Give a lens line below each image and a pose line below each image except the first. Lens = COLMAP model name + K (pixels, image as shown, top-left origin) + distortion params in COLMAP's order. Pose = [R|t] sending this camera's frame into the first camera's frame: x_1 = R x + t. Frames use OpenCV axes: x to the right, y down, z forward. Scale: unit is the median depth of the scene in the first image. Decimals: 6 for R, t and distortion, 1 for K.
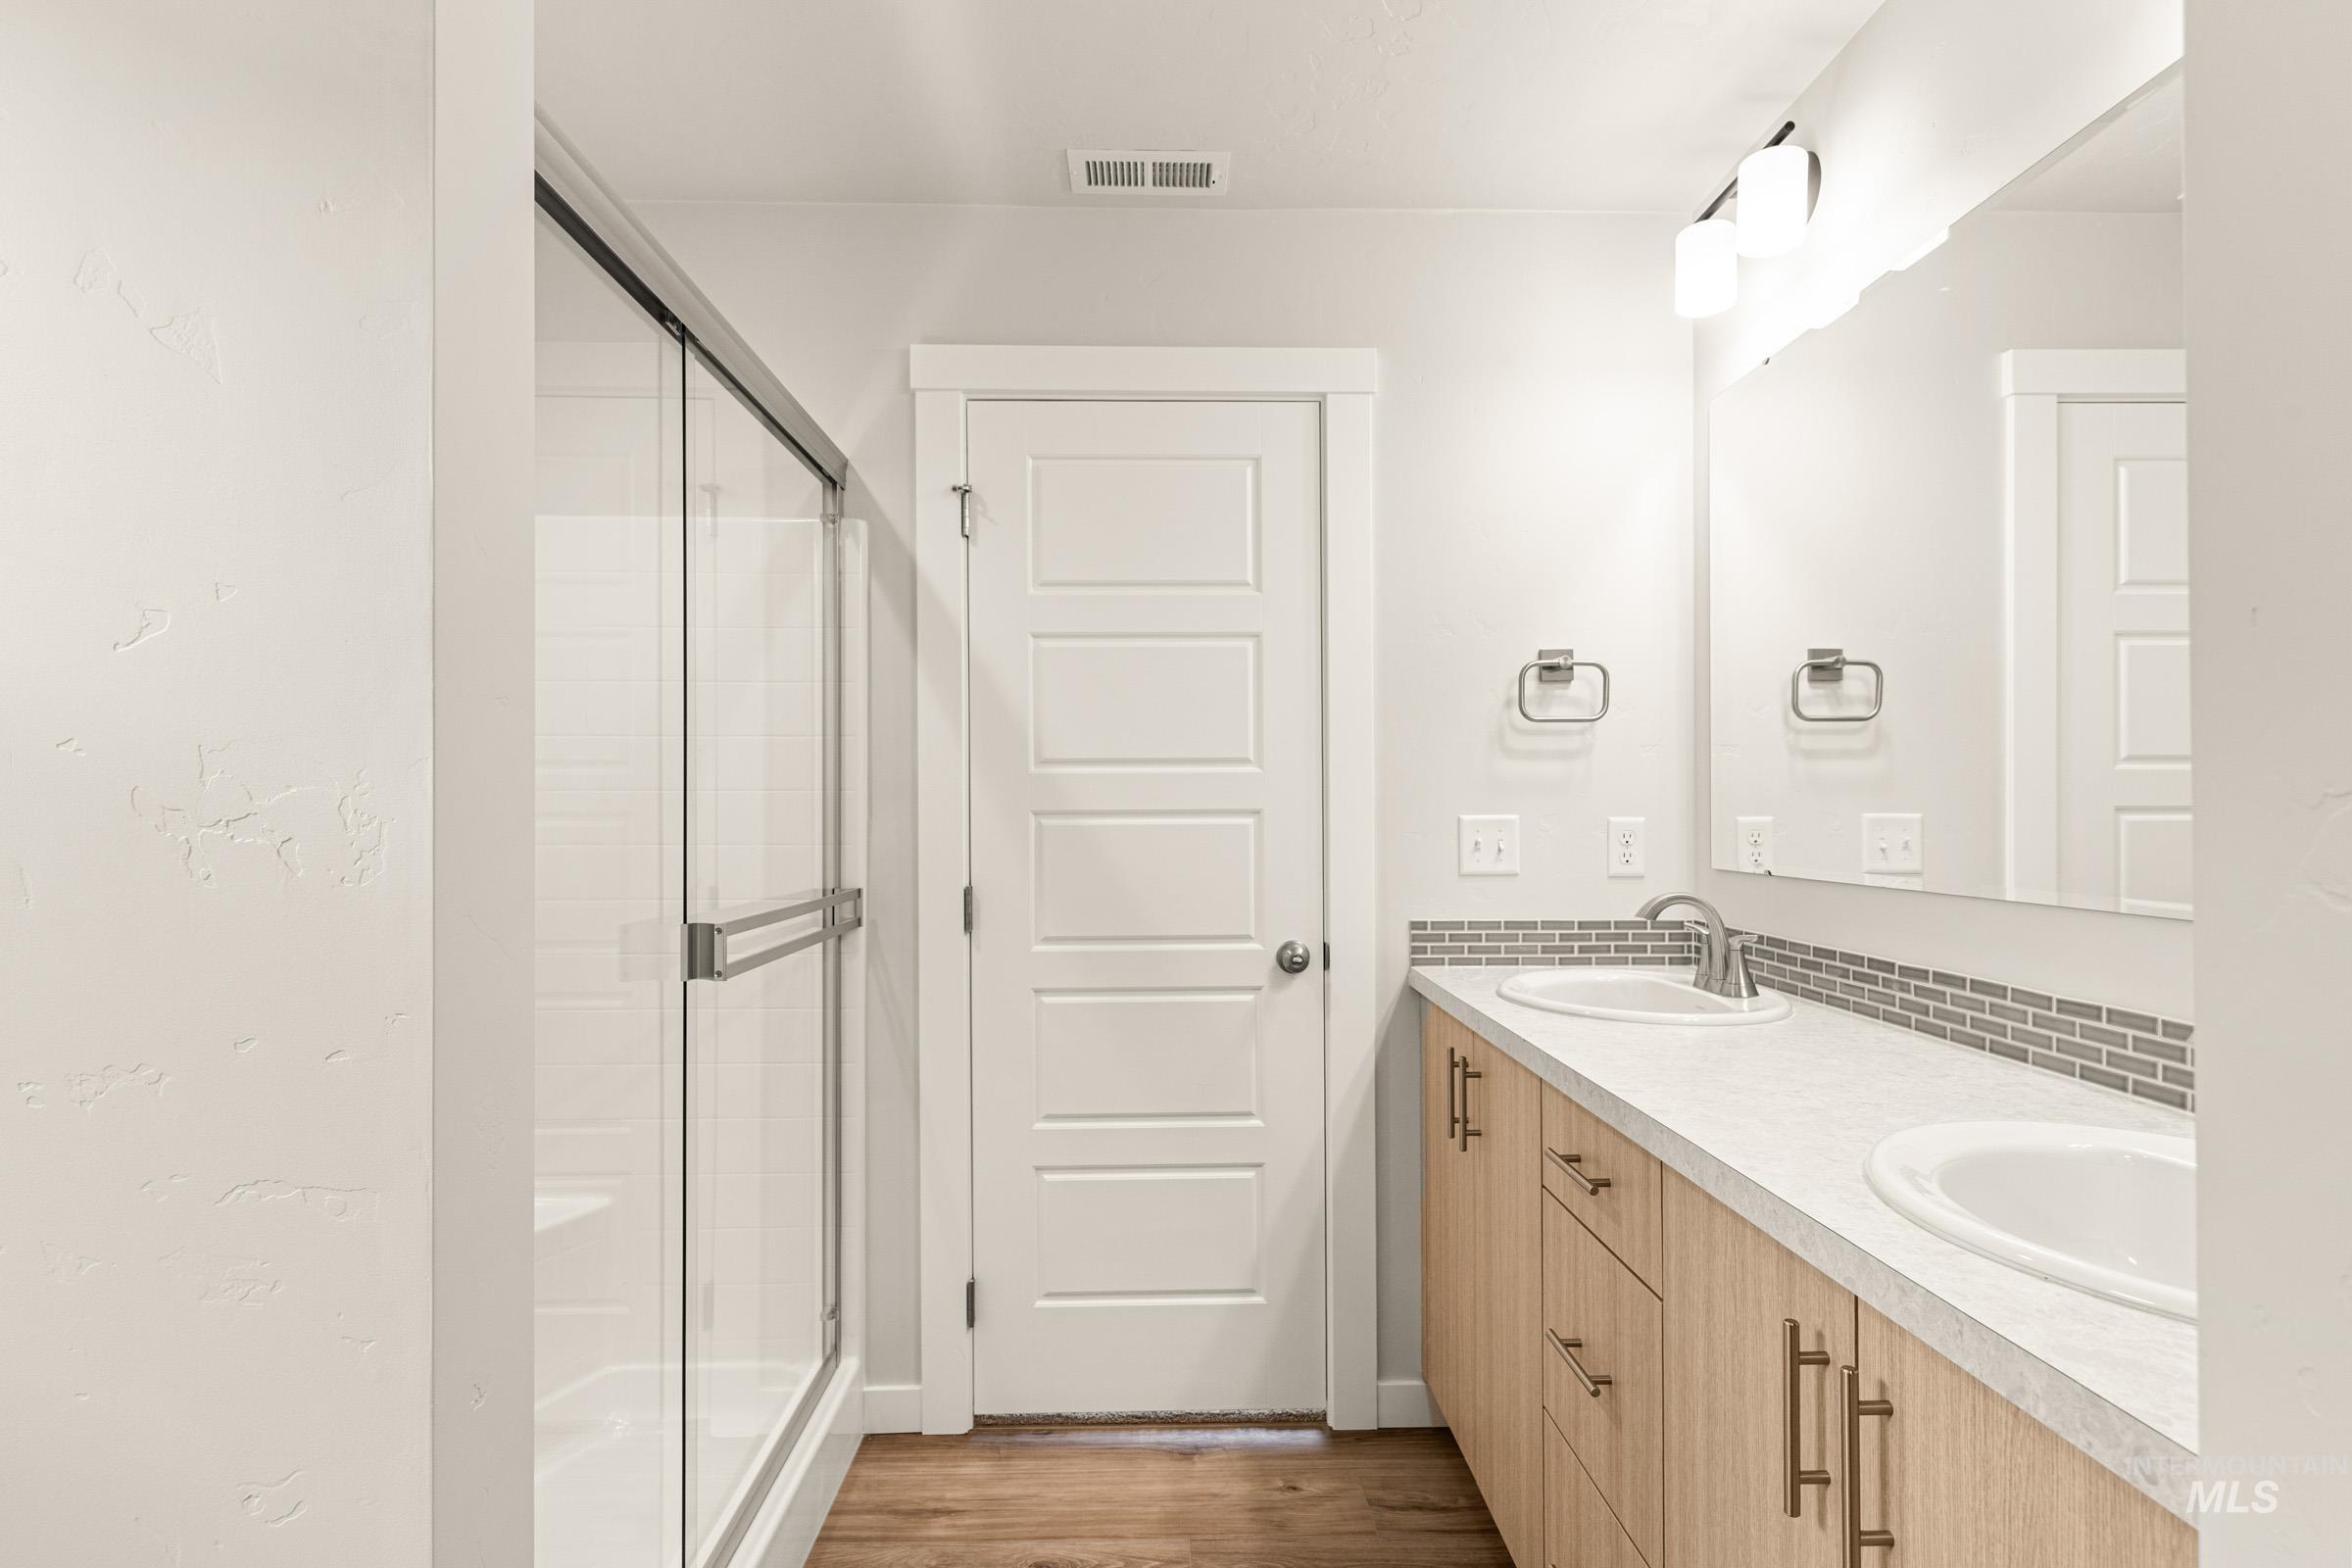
lens RADIAL K [[1172.3, 0, 1168.5], [0, 1172.3, 809.5], [0, 0, 1]] dist [0.003774, 0.000122]
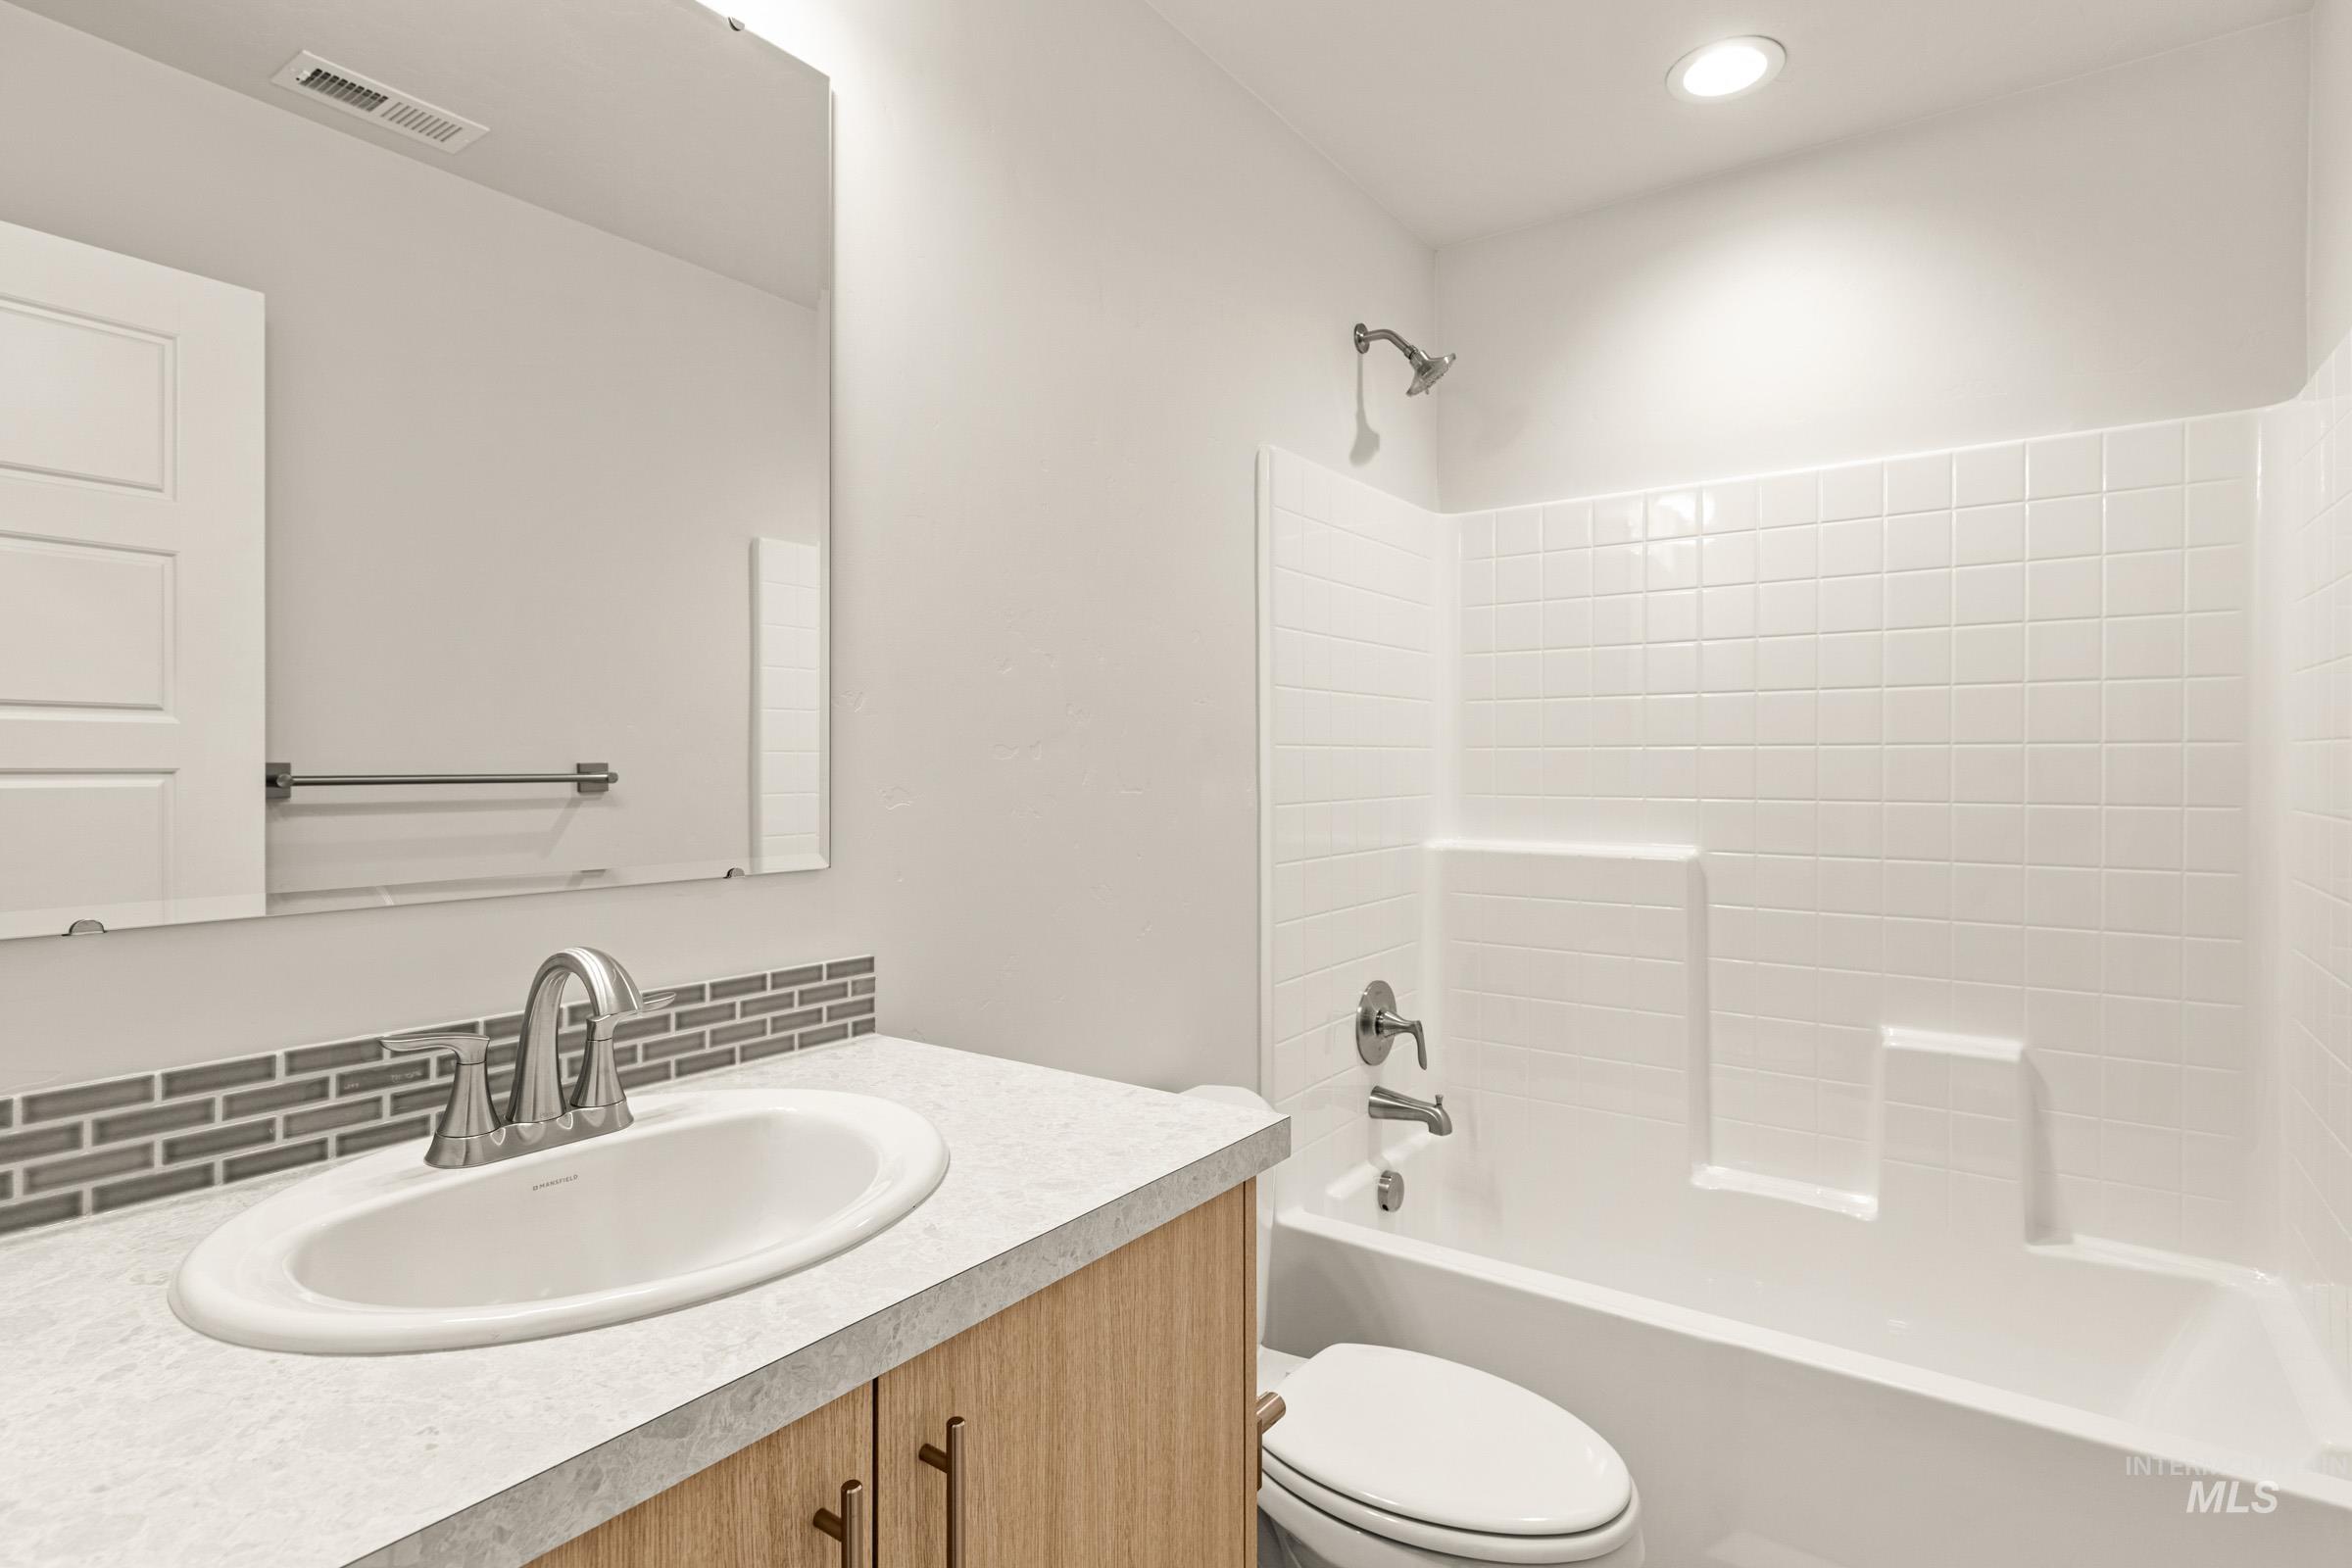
lens RADIAL K [[1172.3, 0, 1168.5], [0, 1172.3, 809.5], [0, 0, 1]] dist [0.003774, 0.000122]
pose [[-0.800577, -0.031675, 0.598392, -0.043399], [-0.006179, 0.998985, 0.044613, -0.012764], [-0.599197, 0.032018, -0.799961, 1.495950]]
